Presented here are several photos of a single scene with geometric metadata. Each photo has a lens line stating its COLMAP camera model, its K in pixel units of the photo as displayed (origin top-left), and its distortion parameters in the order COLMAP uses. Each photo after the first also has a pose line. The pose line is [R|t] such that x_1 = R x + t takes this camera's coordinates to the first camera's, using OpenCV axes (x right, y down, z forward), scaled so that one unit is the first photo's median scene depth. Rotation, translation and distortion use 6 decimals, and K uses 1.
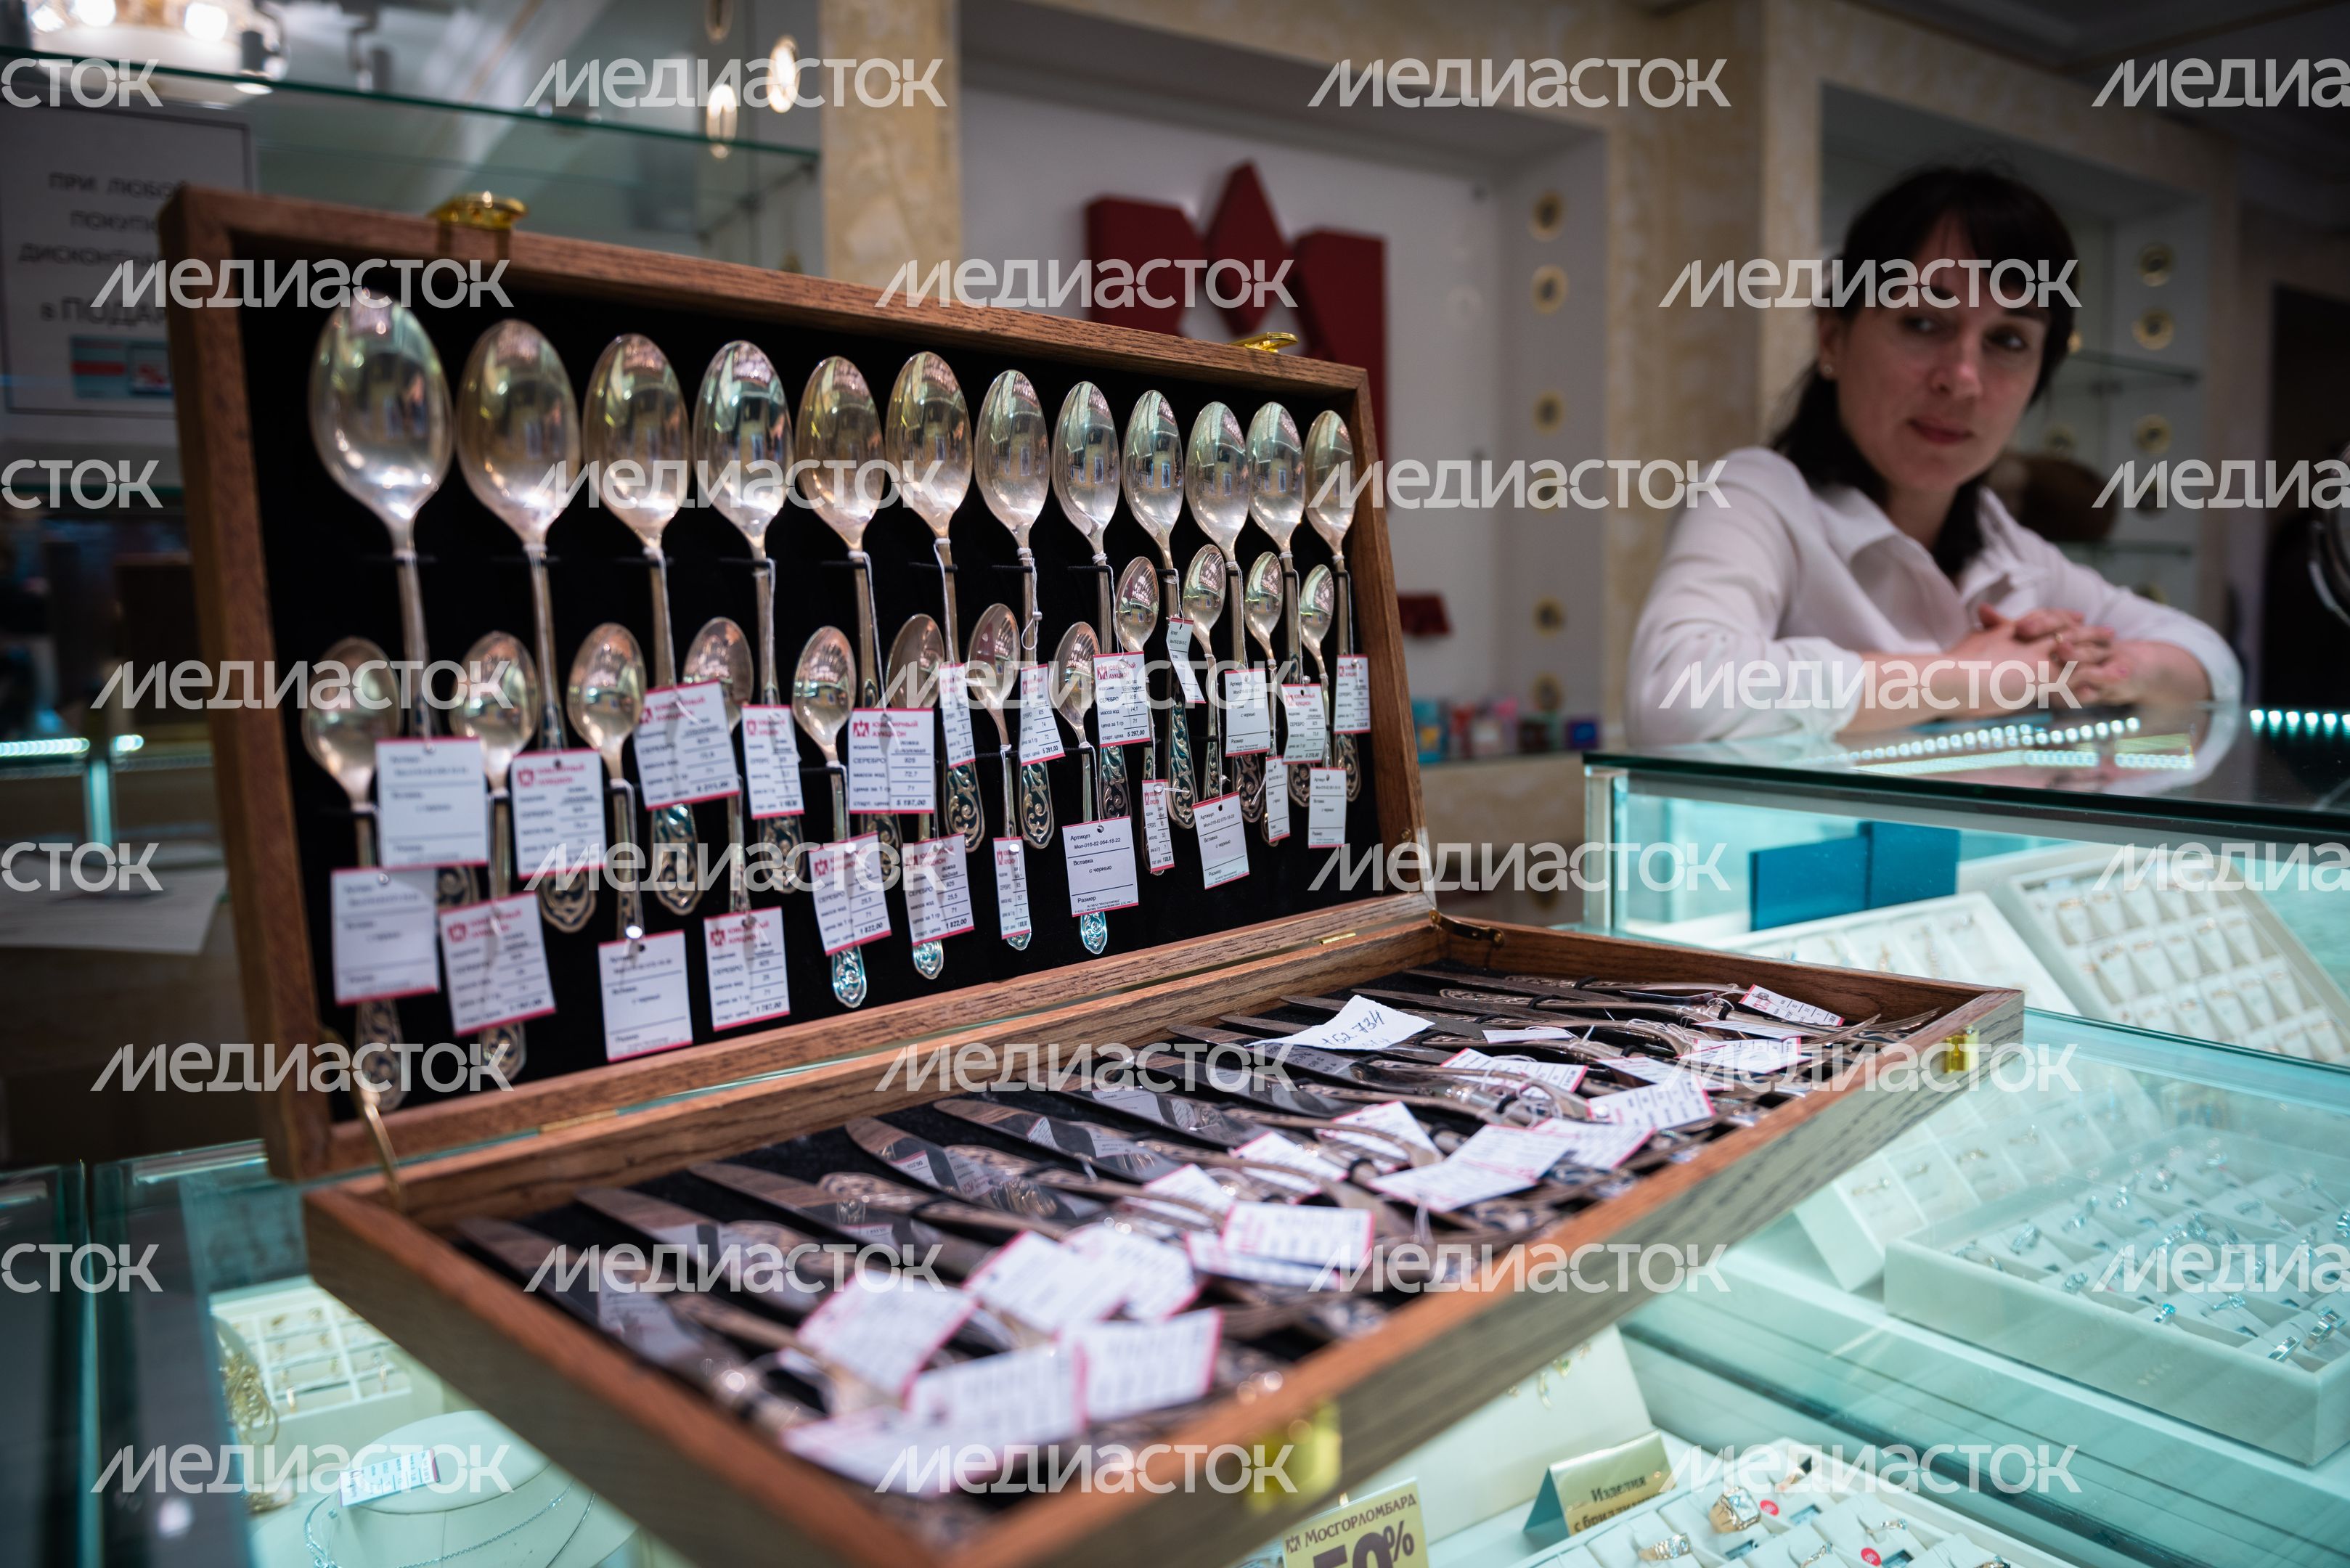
lens RADIAL K [[1633.3, 0, 1175.0], [0, 1633.3, 784.0], [0, 0, 1]] dist [-0.003300, -0.001097]
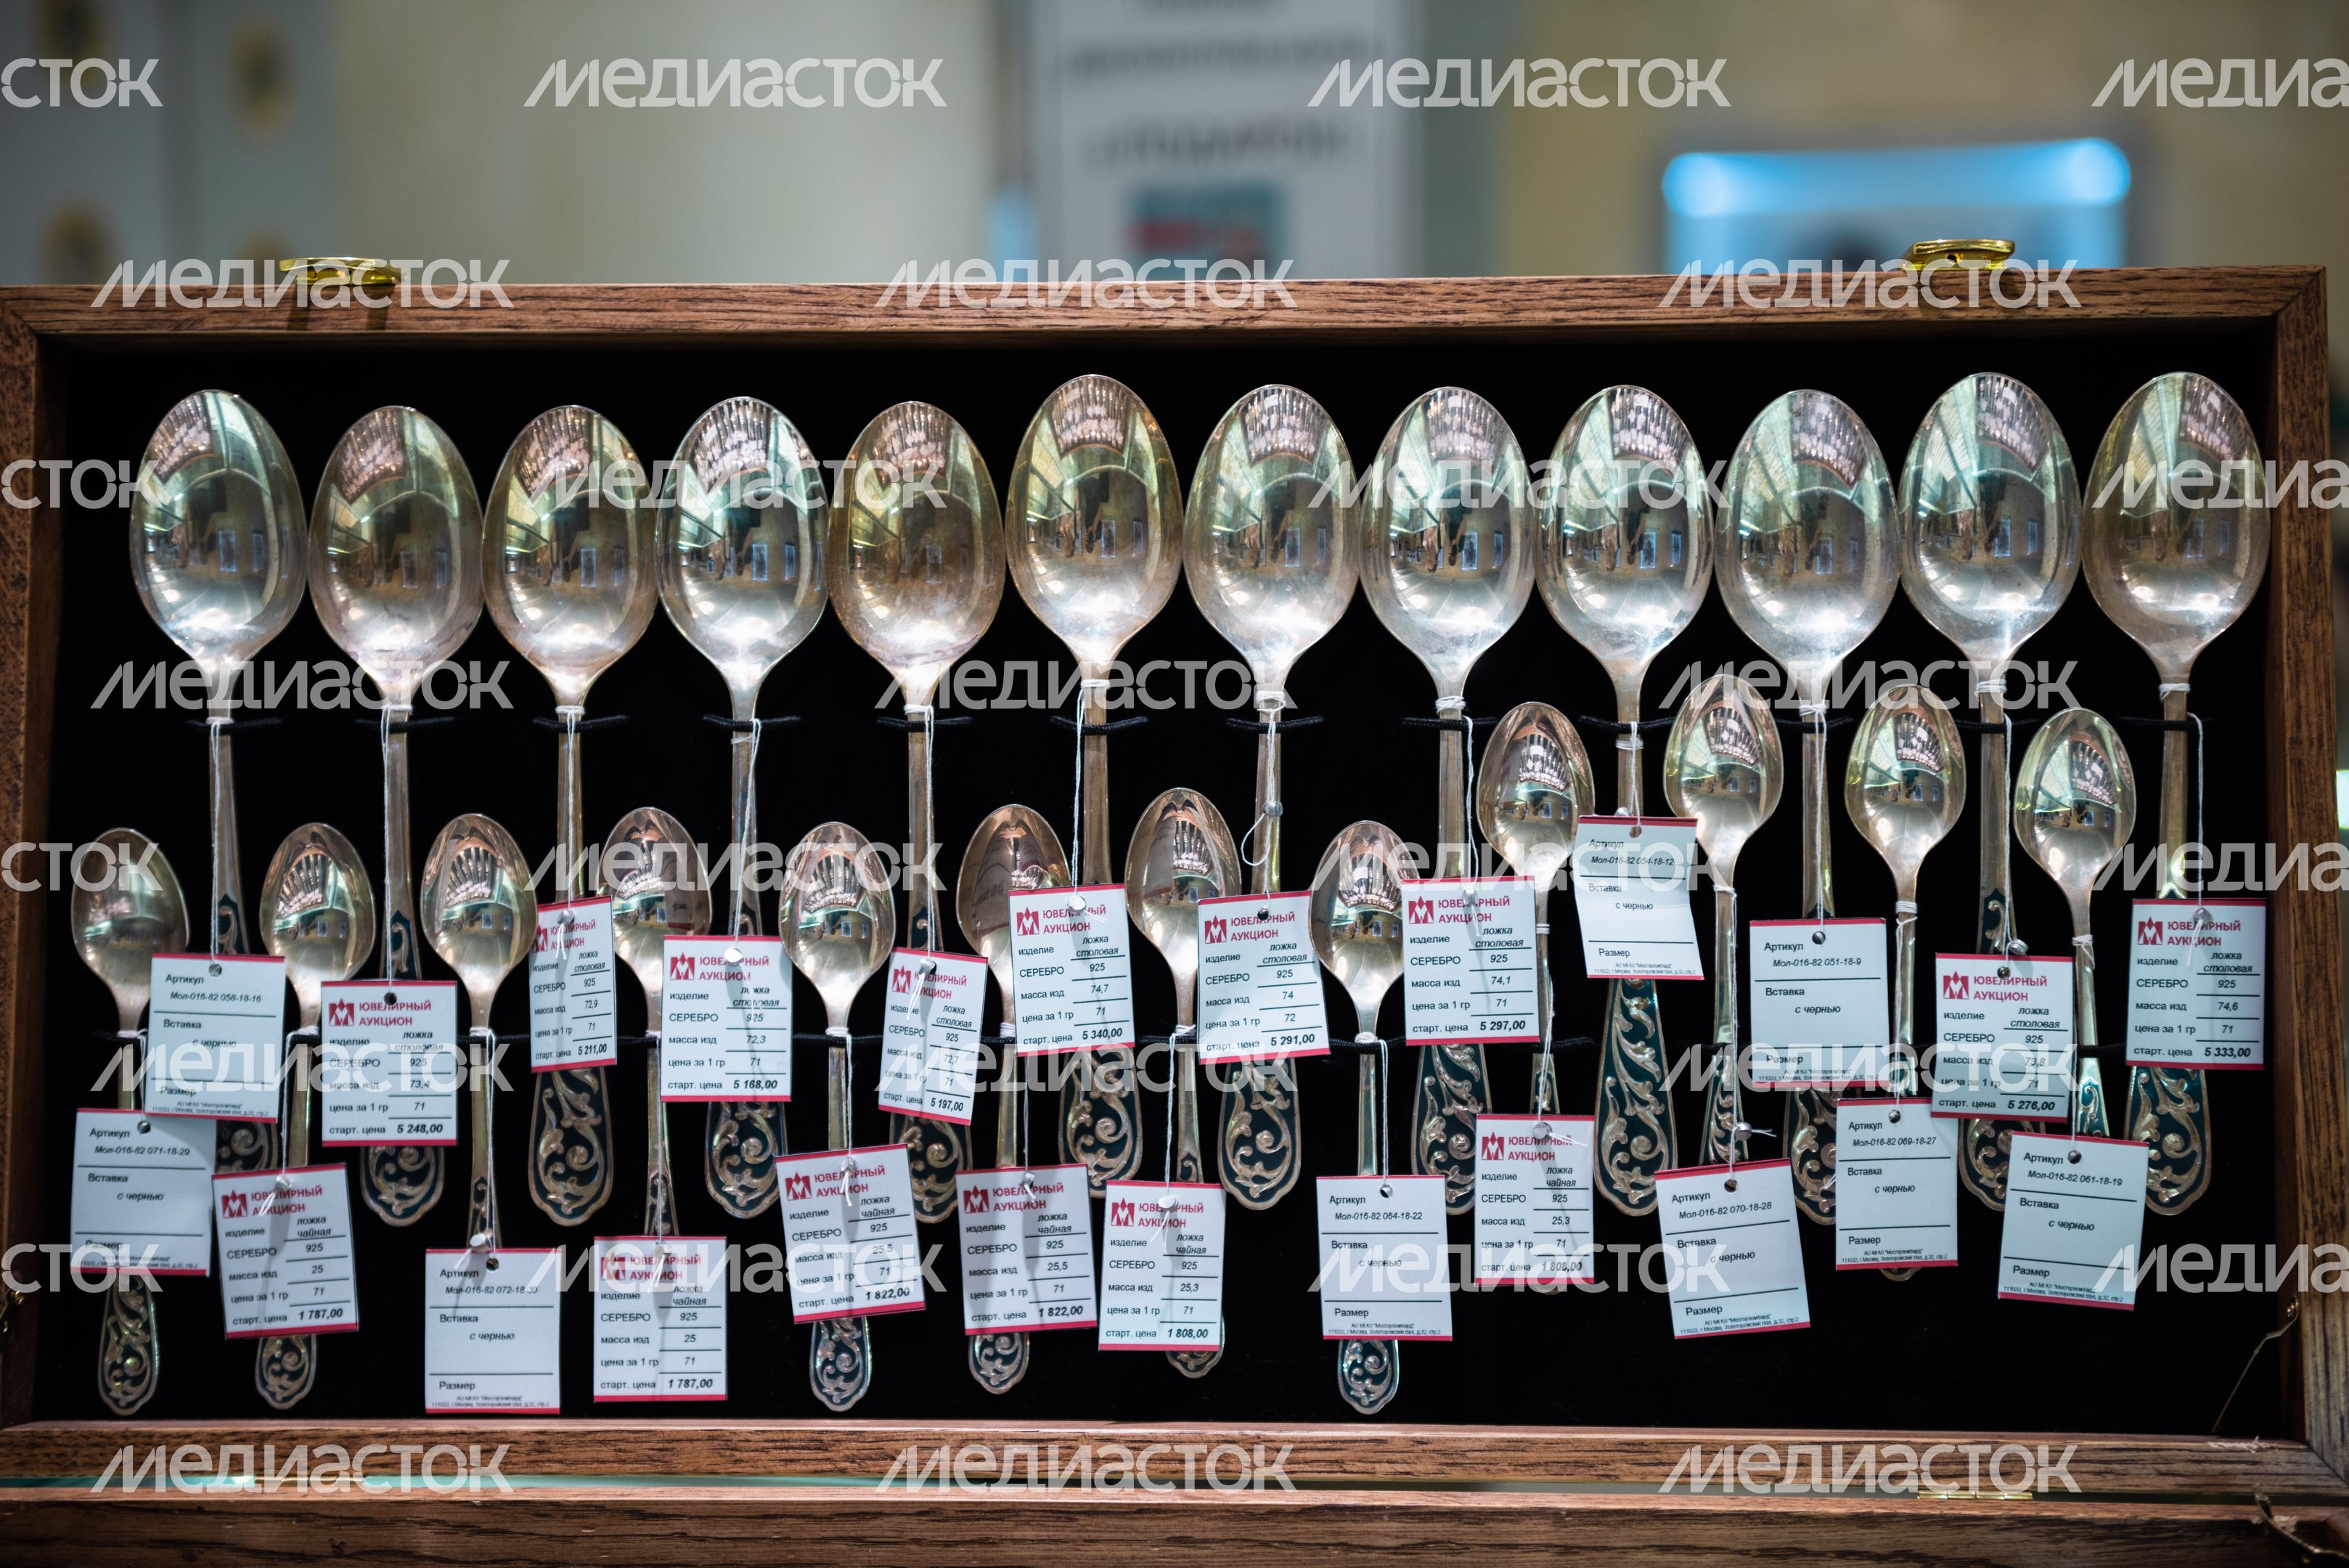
lens RADIAL K [[3882.5, 0, 1174.5], [0, 3882.5, 784.0], [0, 0, 1]] dist [0.160747, 0.017684]
pose [[0.664939, 0.062990, -0.744237, 1.076373], [-0.083443, 0.996464, 0.009785, -0.143101], [0.742222, 0.055595, 0.667844, 0.059906]]
